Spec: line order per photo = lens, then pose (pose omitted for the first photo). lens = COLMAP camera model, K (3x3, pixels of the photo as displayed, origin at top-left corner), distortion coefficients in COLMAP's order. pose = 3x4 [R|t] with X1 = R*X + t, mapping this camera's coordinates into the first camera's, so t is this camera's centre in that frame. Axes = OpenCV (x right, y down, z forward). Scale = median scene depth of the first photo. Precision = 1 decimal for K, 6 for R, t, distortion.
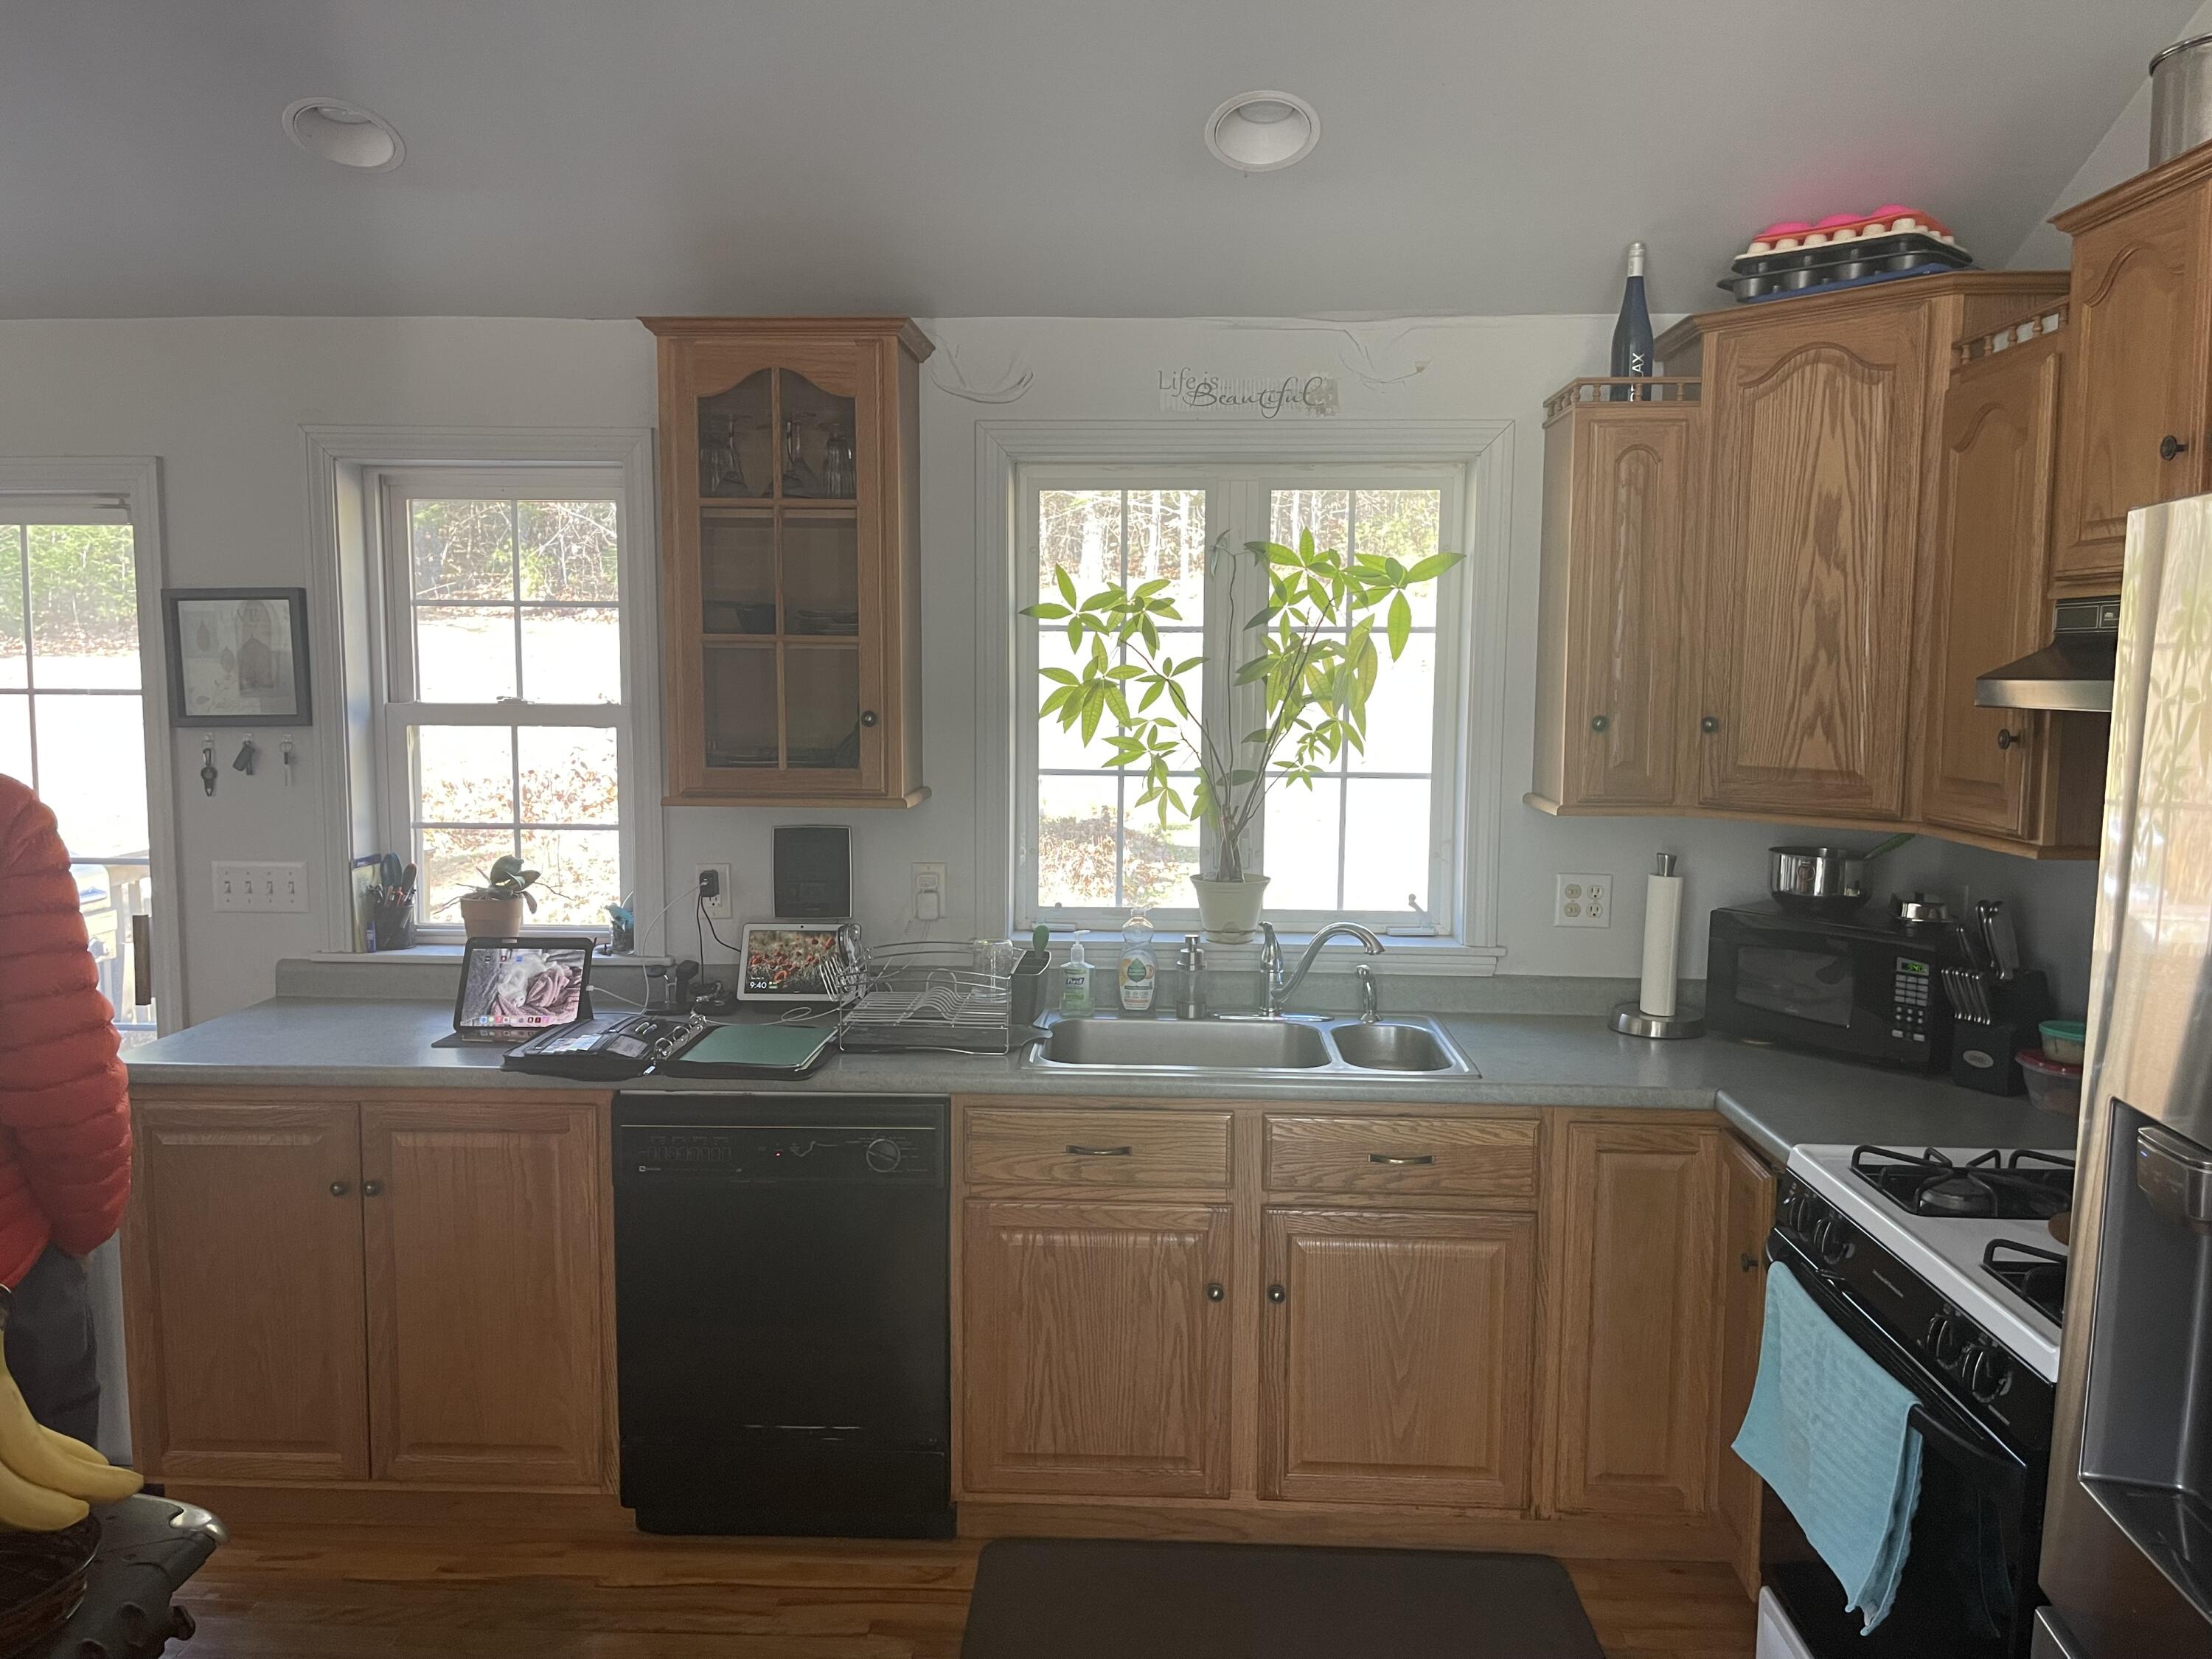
lens RADIAL K [[1657.9, 0, 1102.1], [0, 1657.9, 831.5], [0, 0, 1]] dist [0.071465, -0.082618]
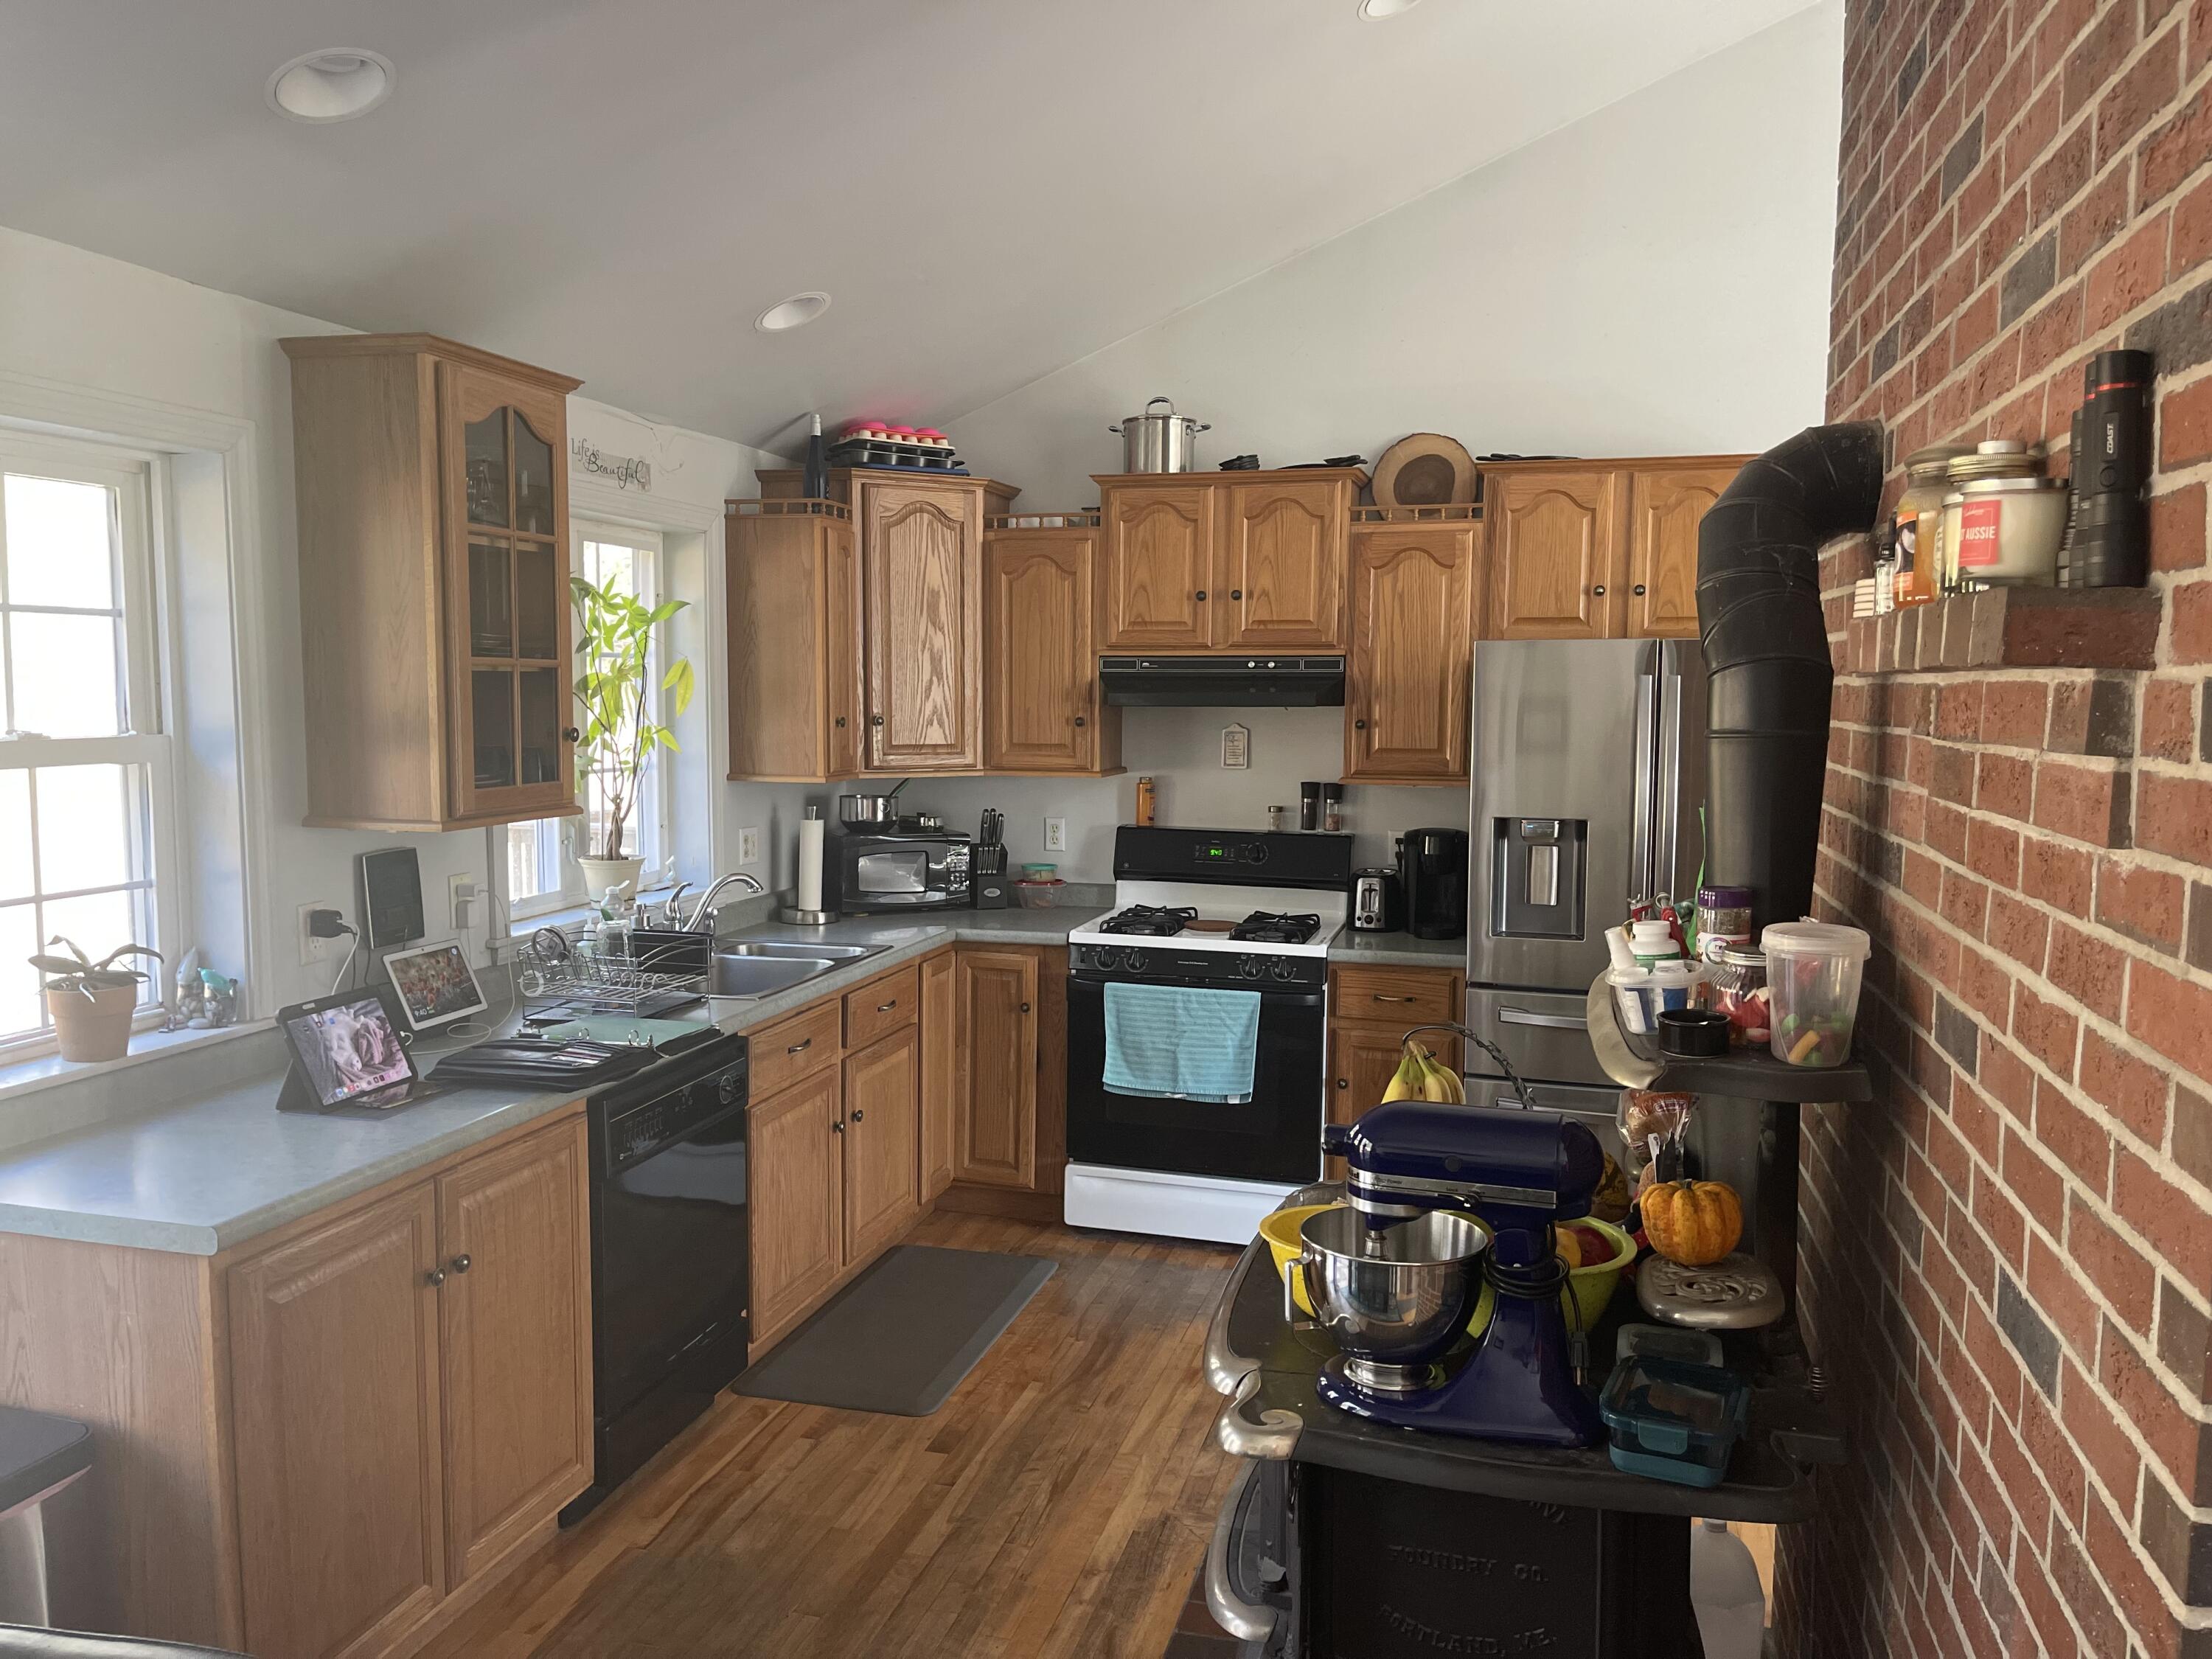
lens RADIAL K [[1660.4, 0, 1105.4], [0, 1660.4, 829.7], [0, 0, 1]] dist [0.057328, 0.000342]
pose [[0.223607, -0.090362, 0.970482, -1.165082], [0.093166, 0.993116, 0.071004, -0.051764], [-0.970216, 0.074539, 0.230486, 0.408323]]
